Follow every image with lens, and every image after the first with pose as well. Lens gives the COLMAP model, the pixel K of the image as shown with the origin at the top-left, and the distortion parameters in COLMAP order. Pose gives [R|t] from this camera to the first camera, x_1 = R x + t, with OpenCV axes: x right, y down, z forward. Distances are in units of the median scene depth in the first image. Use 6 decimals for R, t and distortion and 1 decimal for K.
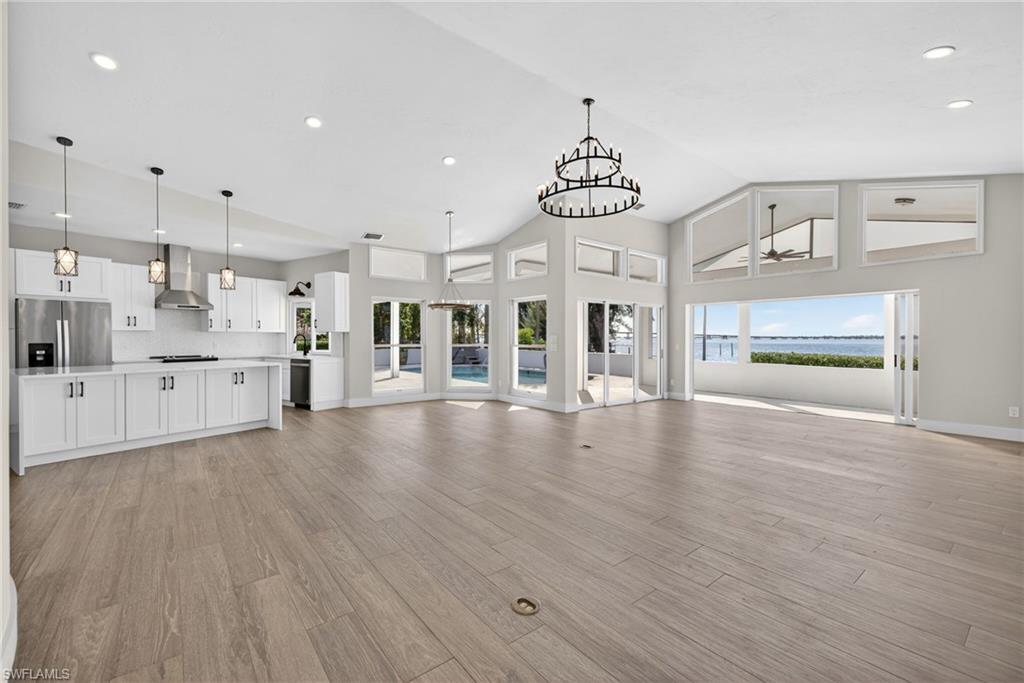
lens RADIAL K [[423.3, 0, 501.2], [0, 423.3, 342.3], [0, 0, 1]] dist [0.007210, -0.000473]
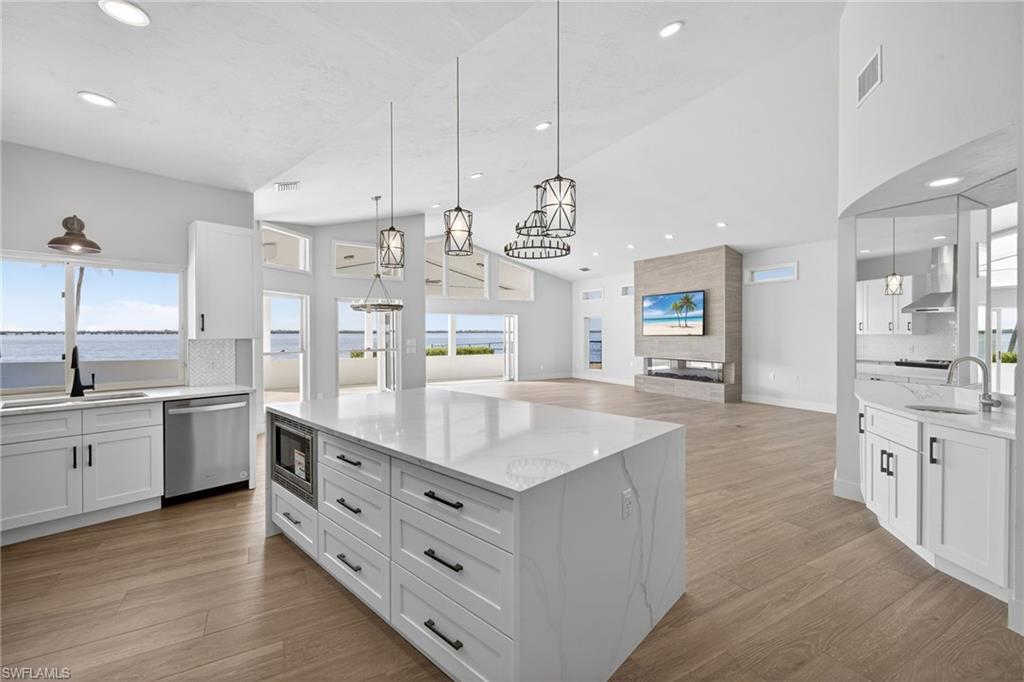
lens RADIAL K [[425.8, 0, 507.4], [0, 425.8, 337.3], [0, 0, 1]] dist [0.005962, -0.000303]
pose [[0.156351, -0.011406, 0.987636, -1.177167], [0.010065, 0.999900, 0.009954, -0.037597], [-0.987650, 0.008384, 0.156450, 0.767526]]
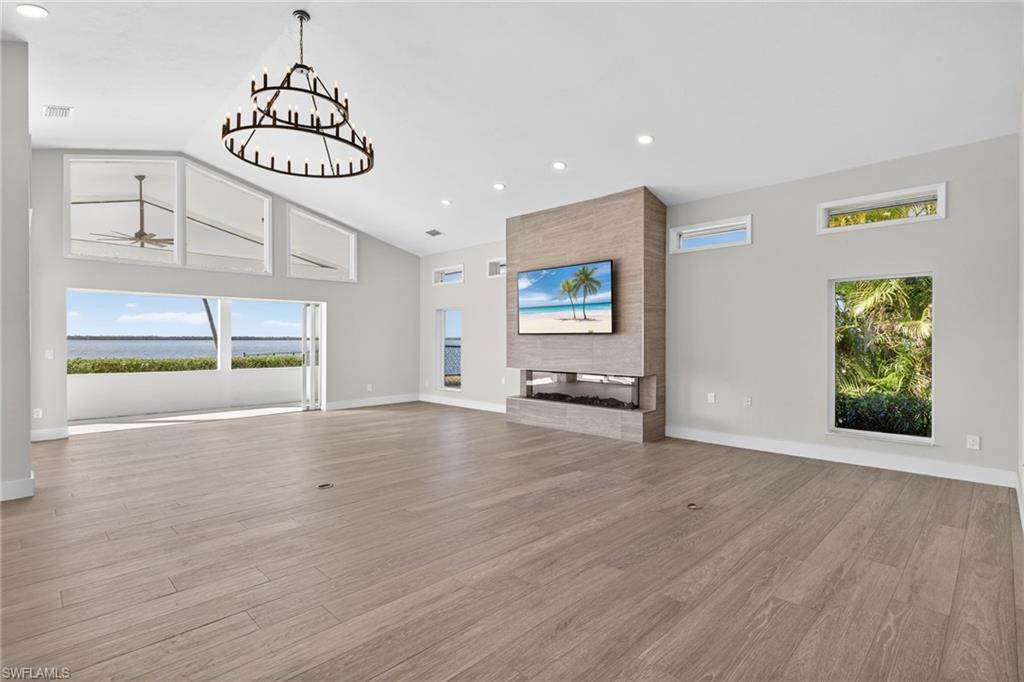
lens RADIAL K [[486.2, 0, 512.0], [0, 486.2, 341.0], [0, 0, 1]] dist [0.013540, 0.000125]
pose [[-0.122338, -0.001591, 0.992487, -0.591209], [0.005757, 0.999981, 0.002312, -0.008732], [-0.992472, 0.005997, -0.122326, 0.659404]]
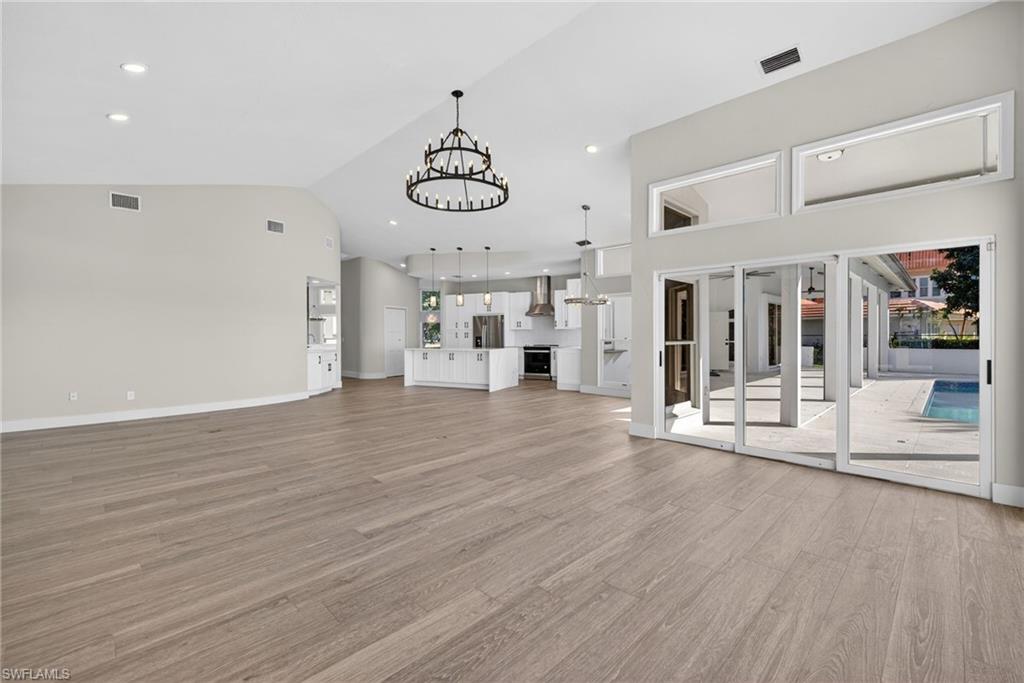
lens RADIAL K [[425.8, 0, 507.4], [0, 425.8, 337.8], [0, 0, 1]] dist [0.005962, -0.000303]
pose [[0.107833, 0.000248, -0.994169, 1.072583], [-0.005077, 0.999987, -0.000301, 0.009737], [0.994156, 0.005080, 0.107833, 0.903520]]
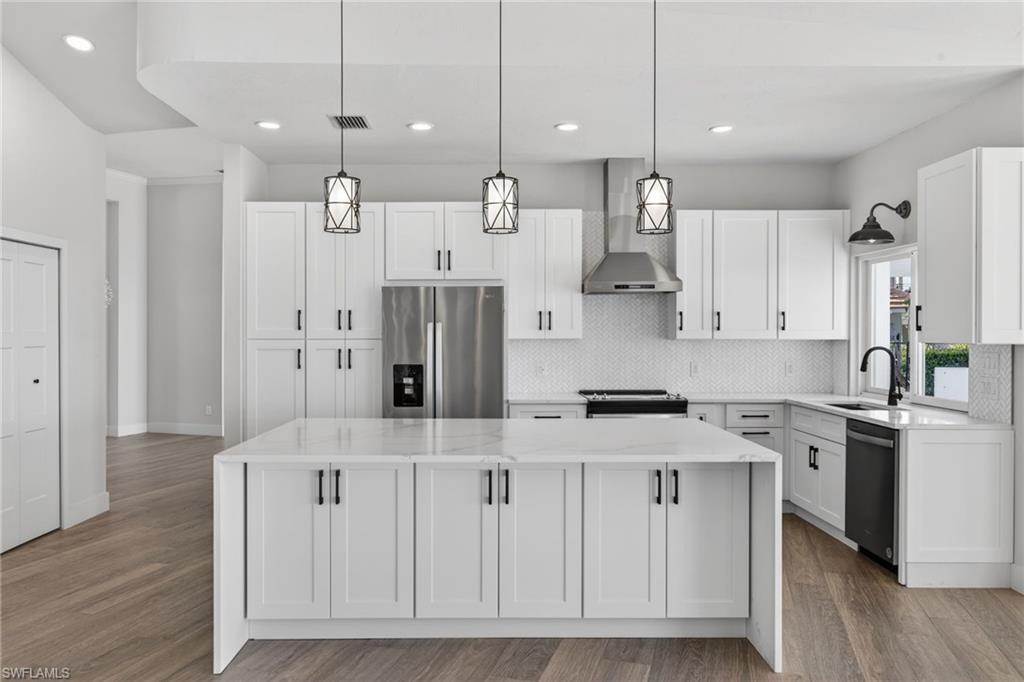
lens RADIAL K [[747.9, 0, 510.3], [0, 747.9, 337.3], [0, 0, 1]] dist [0.009982, -0.005045]
pose [[0.581461, 0.004744, -0.813560, -0.193100], [-0.008257, 0.999966, -0.000071, -0.034596], [0.813532, 0.006759, 0.581481, 0.528861]]
